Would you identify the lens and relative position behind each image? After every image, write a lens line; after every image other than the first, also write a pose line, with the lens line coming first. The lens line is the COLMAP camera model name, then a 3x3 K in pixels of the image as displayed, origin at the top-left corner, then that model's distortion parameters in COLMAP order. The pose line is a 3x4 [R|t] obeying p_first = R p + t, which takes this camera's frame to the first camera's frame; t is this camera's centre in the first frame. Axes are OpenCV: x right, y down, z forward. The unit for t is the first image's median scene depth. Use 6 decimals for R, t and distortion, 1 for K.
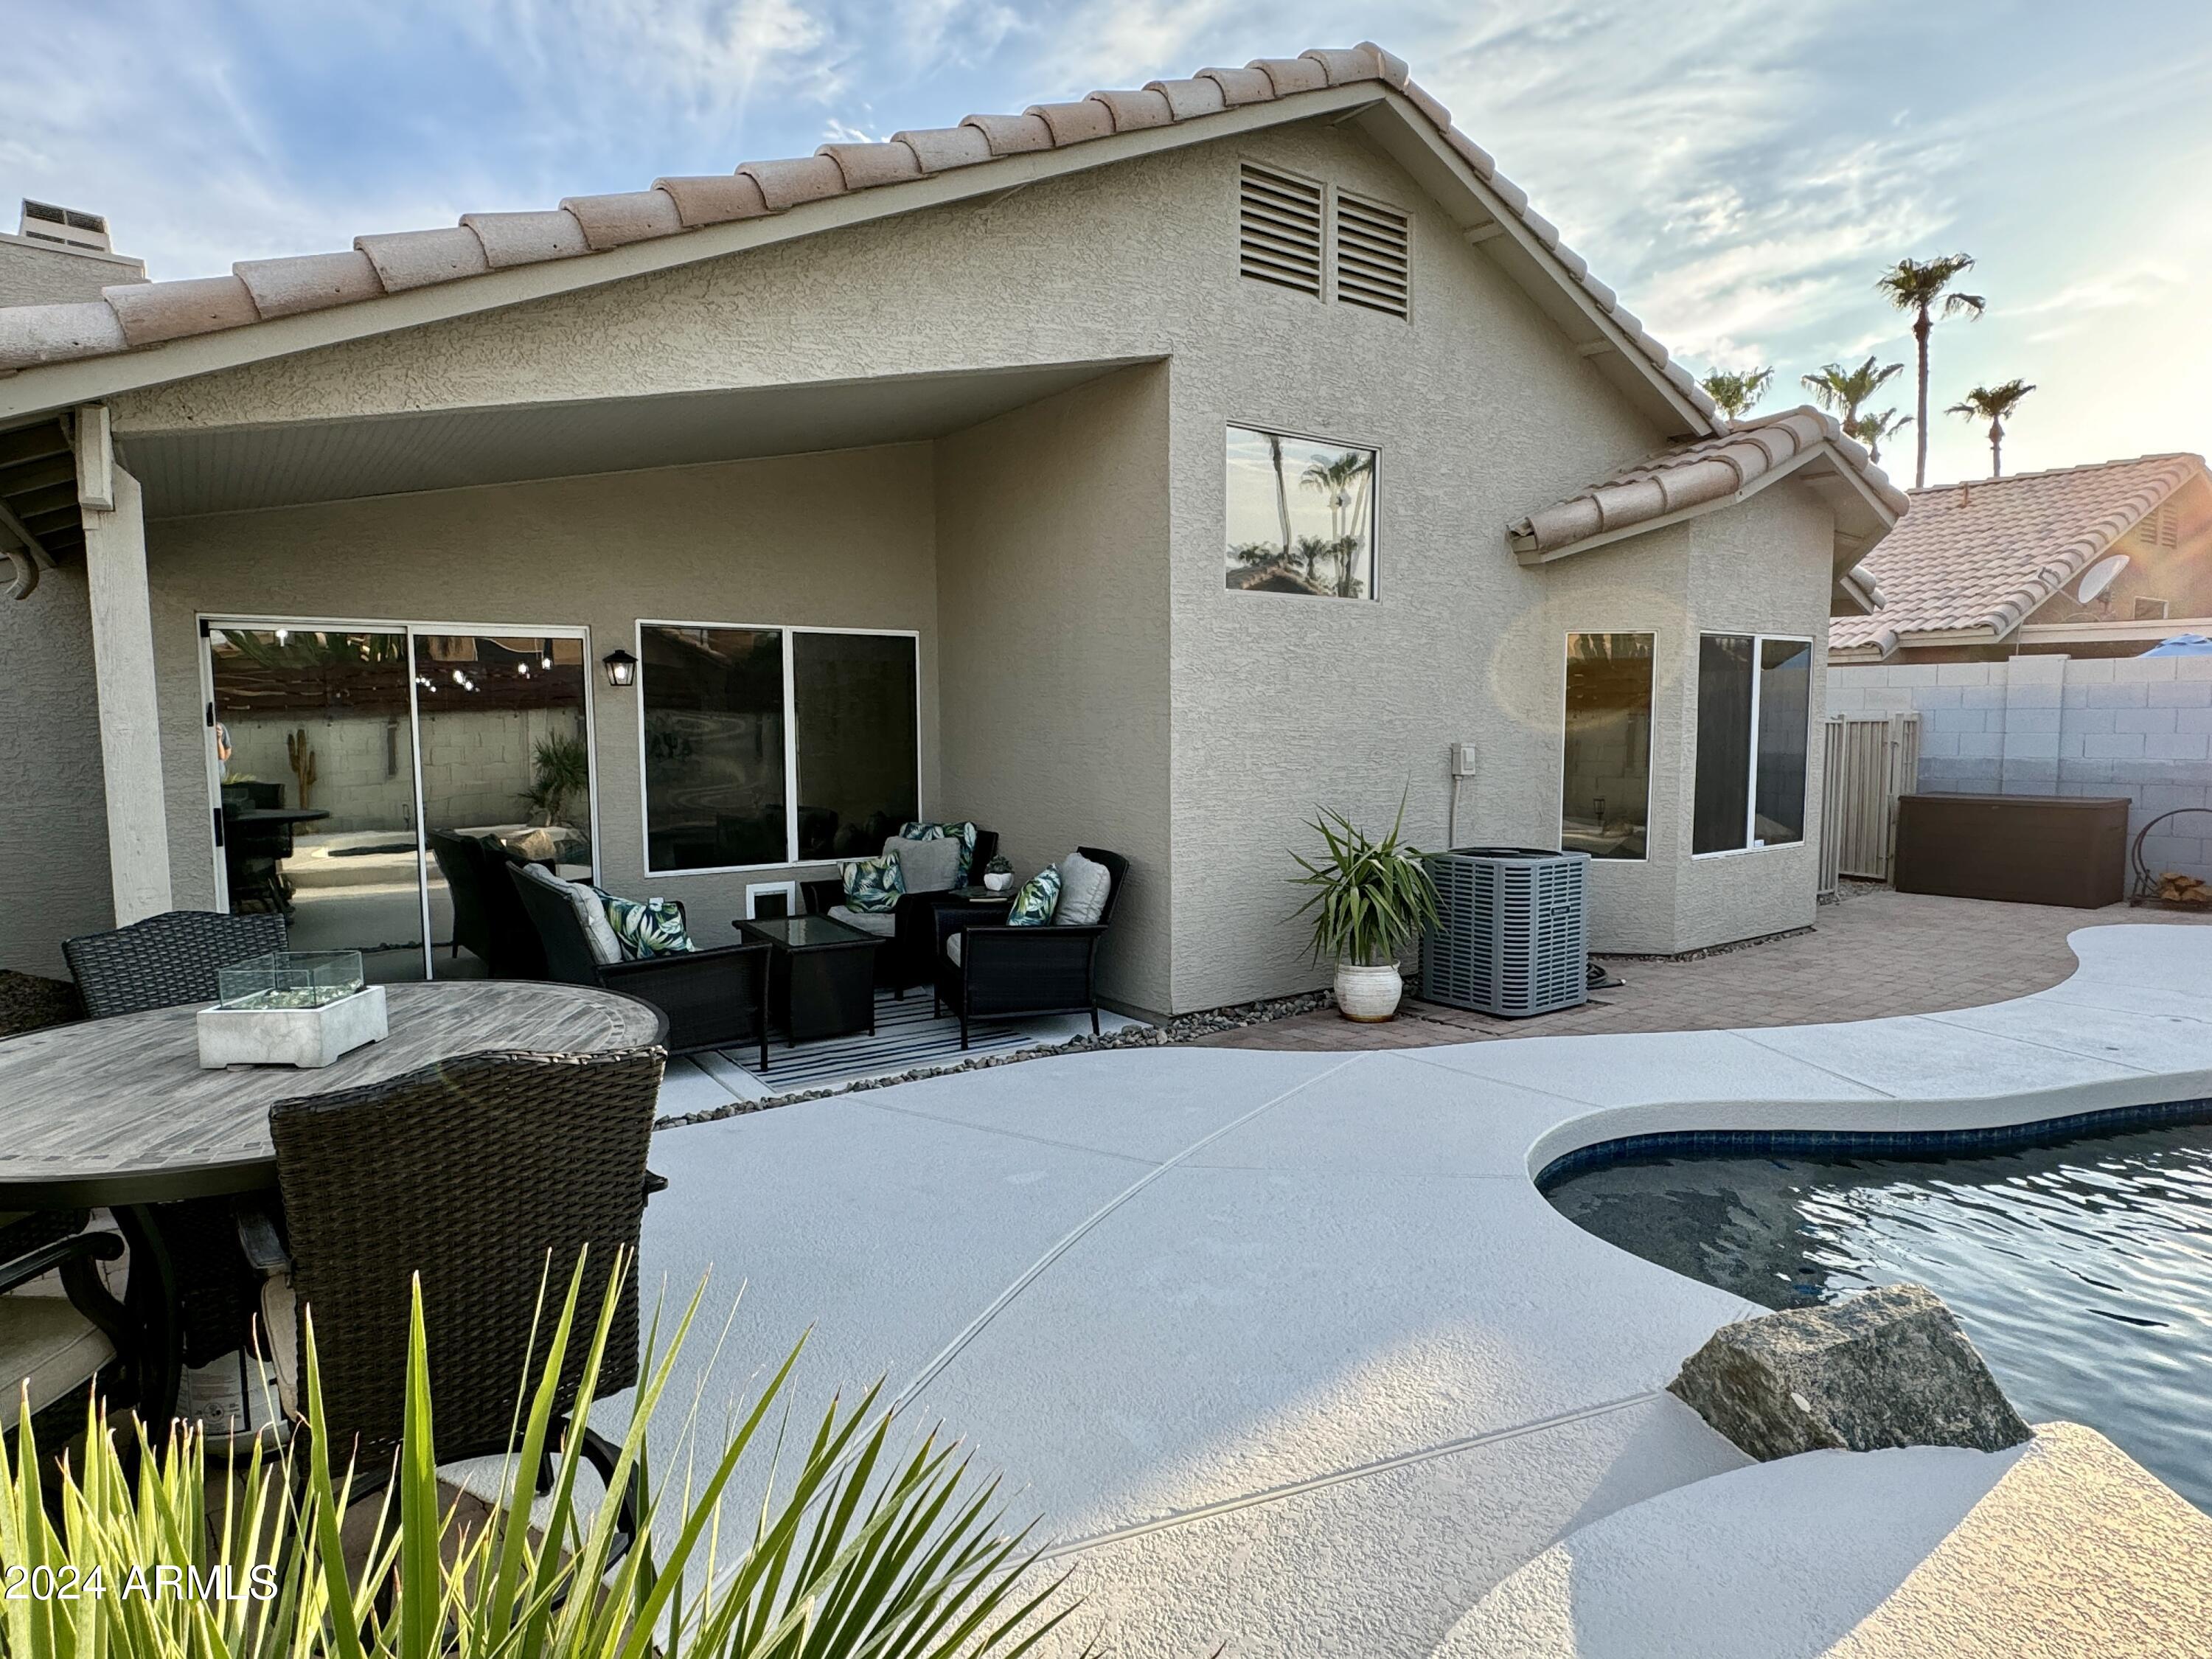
lens RADIAL K [[1288.9, 0, 1106.9], [0, 1288.9, 837.9], [0, 0, 1]] dist [-0.002583, 0.001186]
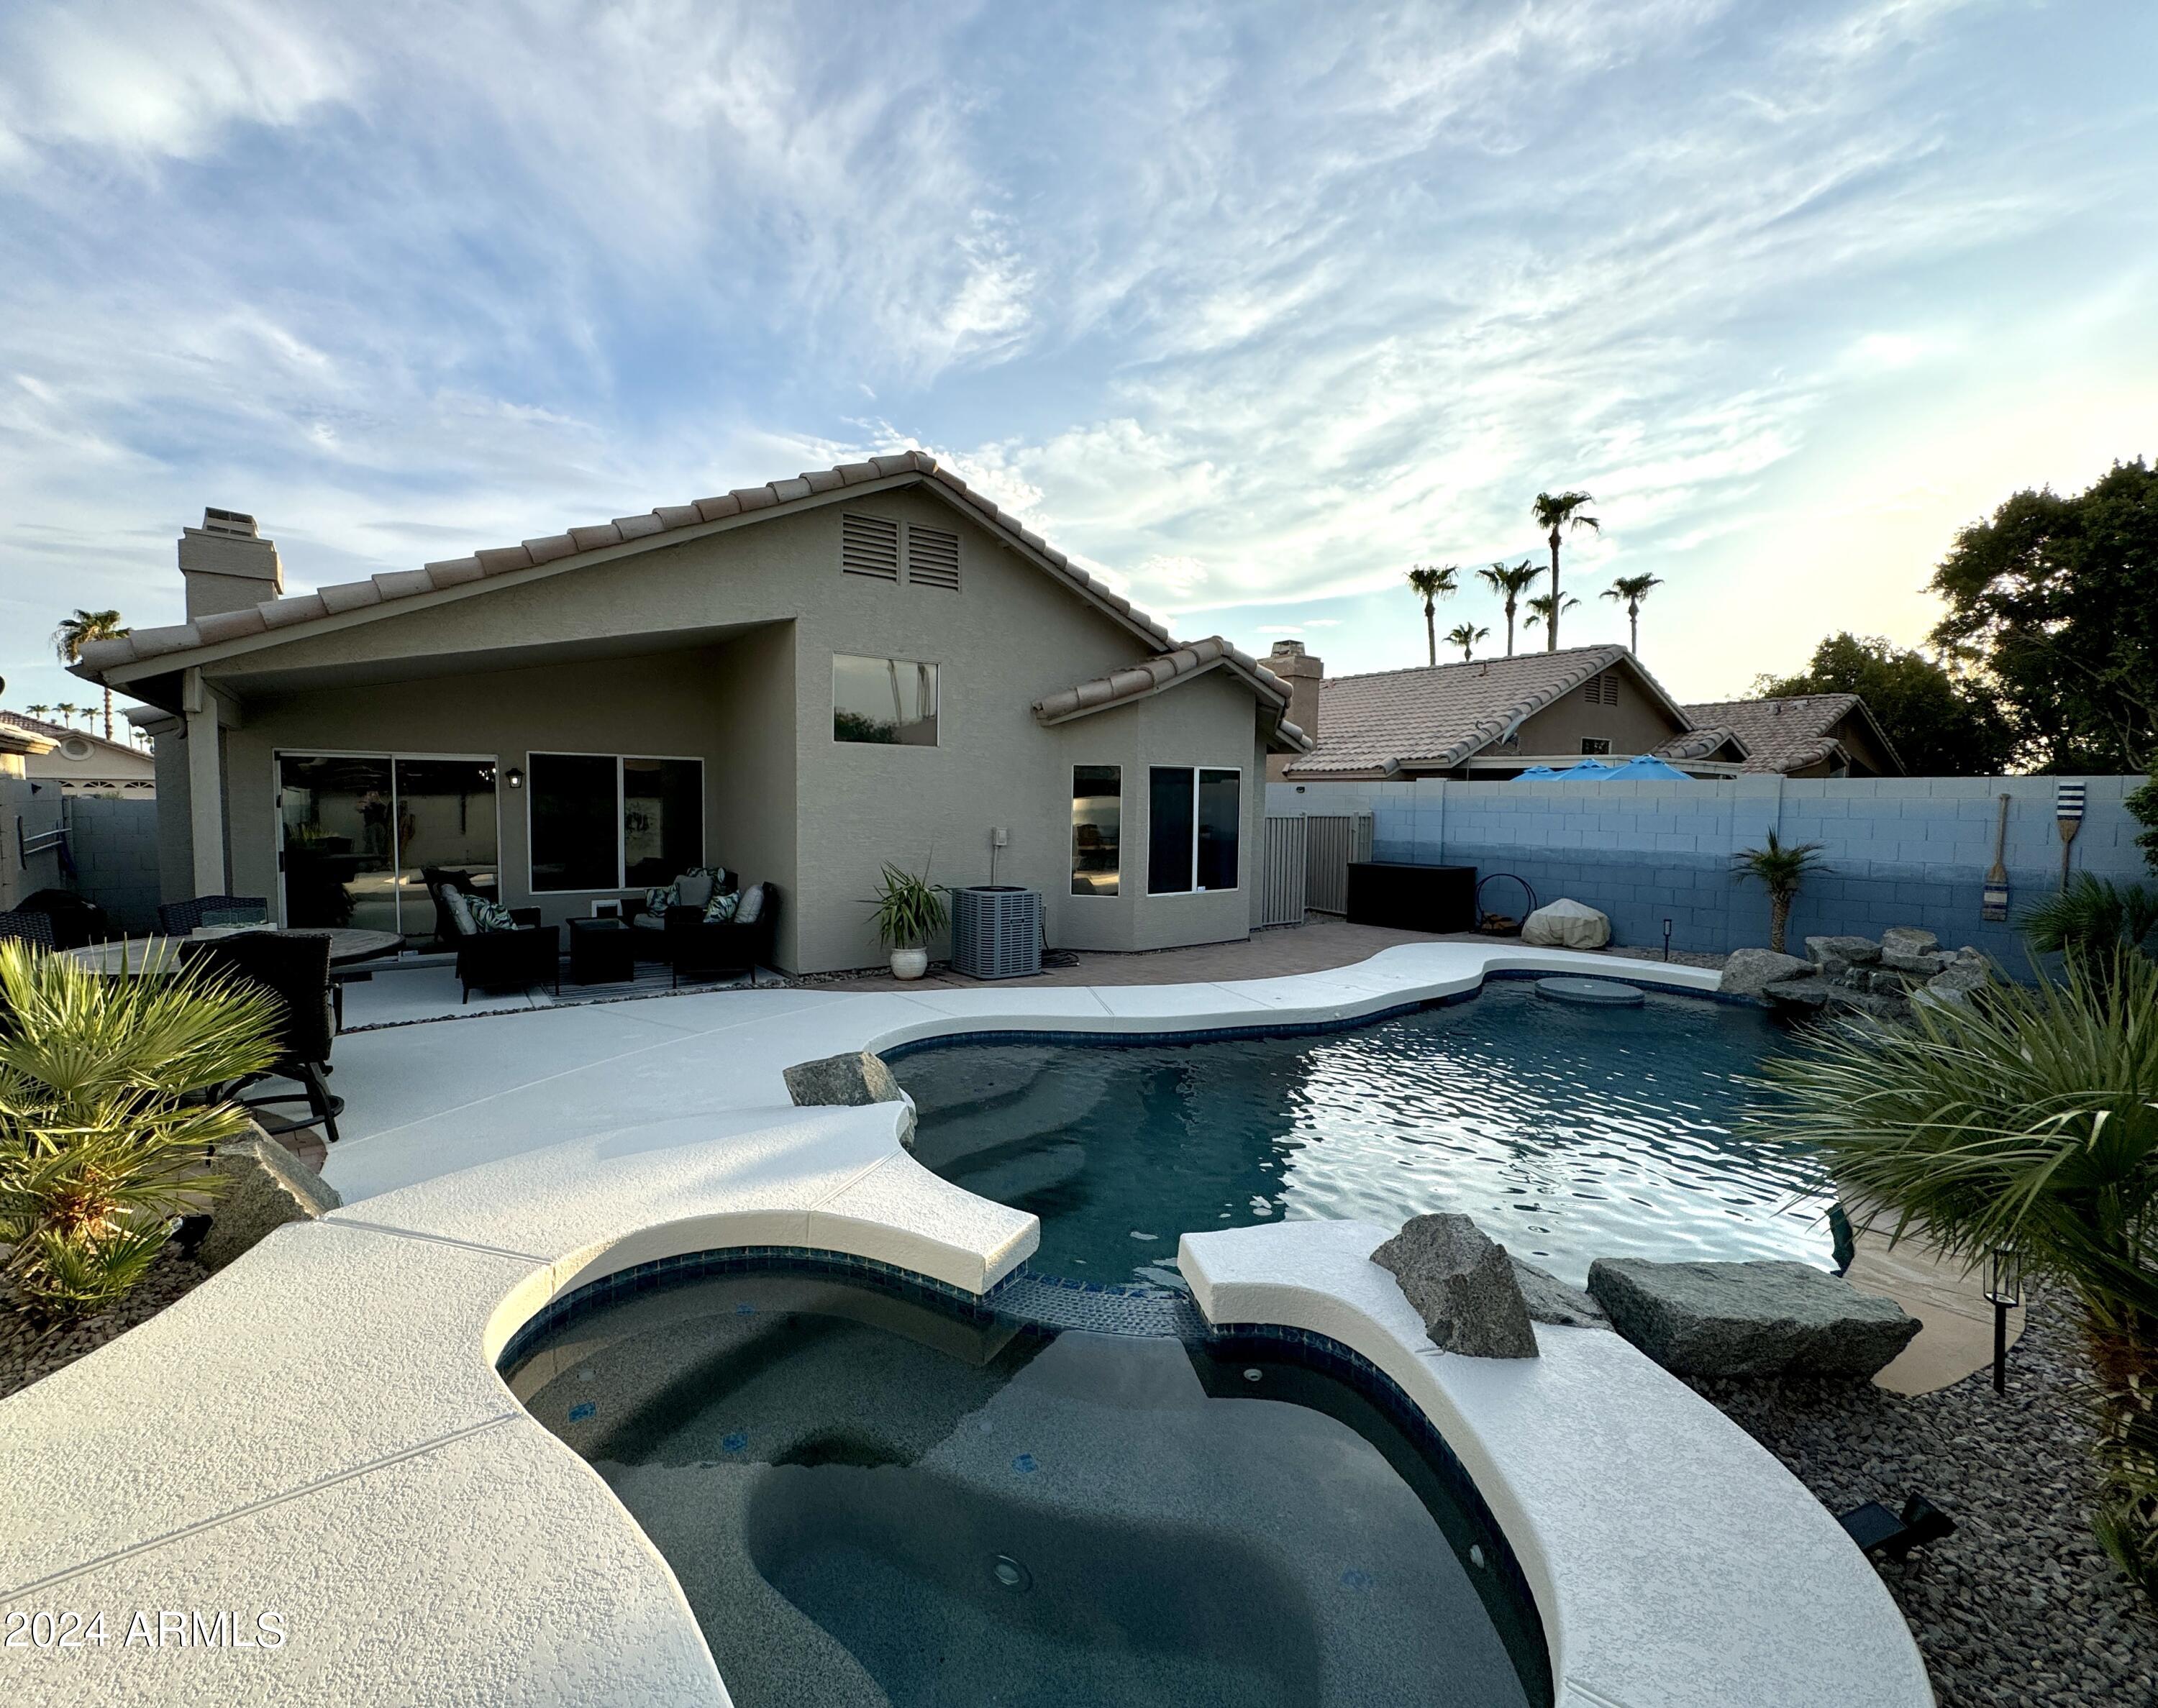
lens RADIAL K [[959.5, 0, 1033.5], [0, 959.5, 862.0], [0, 0, 1]] dist [-0.004055, 0.000607]
pose [[0.999757, 0.017410, -0.013504, 0.337976], [-0.017775, 0.999466, -0.027419, 0.008785], [0.013019, 0.027652, 0.999533, -0.302011]]
